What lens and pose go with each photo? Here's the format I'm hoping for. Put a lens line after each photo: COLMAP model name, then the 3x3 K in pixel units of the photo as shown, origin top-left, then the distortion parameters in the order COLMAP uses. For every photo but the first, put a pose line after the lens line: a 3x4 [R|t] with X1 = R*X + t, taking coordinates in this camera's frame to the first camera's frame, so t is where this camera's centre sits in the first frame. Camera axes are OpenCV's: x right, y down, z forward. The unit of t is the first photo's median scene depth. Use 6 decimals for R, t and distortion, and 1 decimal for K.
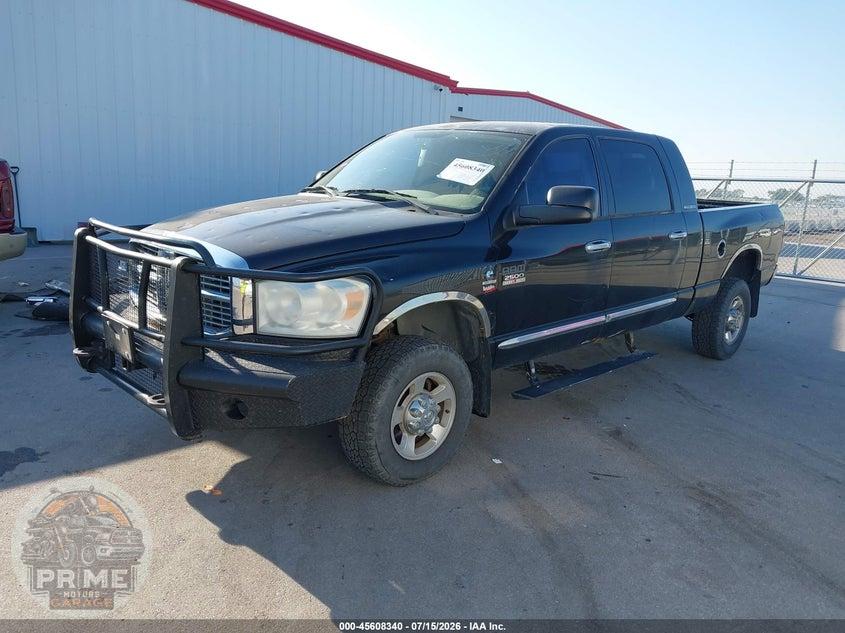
lens RADIAL K [[664.3, 0, 422.8], [0, 664.3, 321.6], [0, 0, 1]] dist [0.032651, -0.040159]
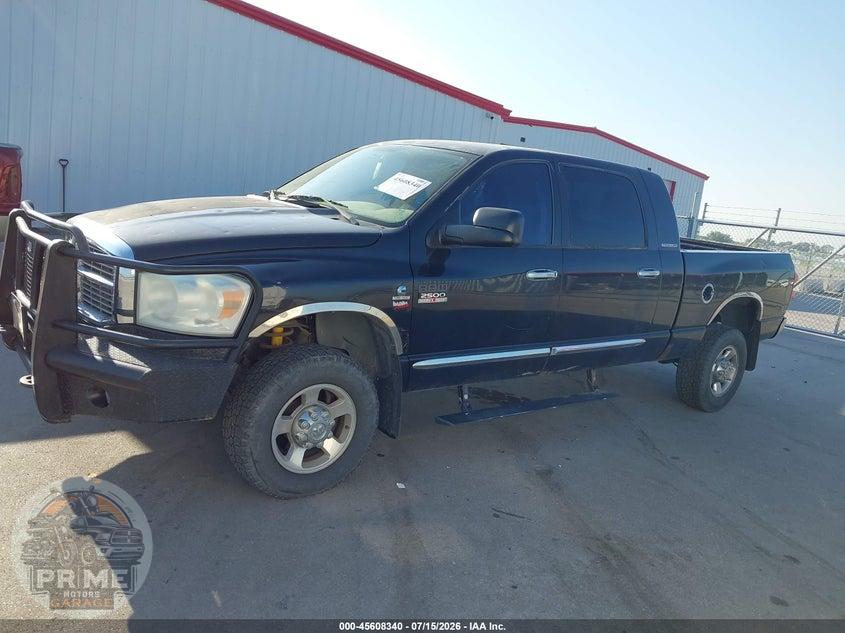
lens RADIAL K [[664.3, 0, 427.9], [0, 664.3, 312.7], [0, 0, 1]] dist [0.032651, -0.040159]
pose [[0.990965, 0.095637, -0.094032, 0.220828], [-0.100295, 0.993888, -0.046121, 0.002652], [0.089046, 0.055135, 0.994500, 0.037894]]
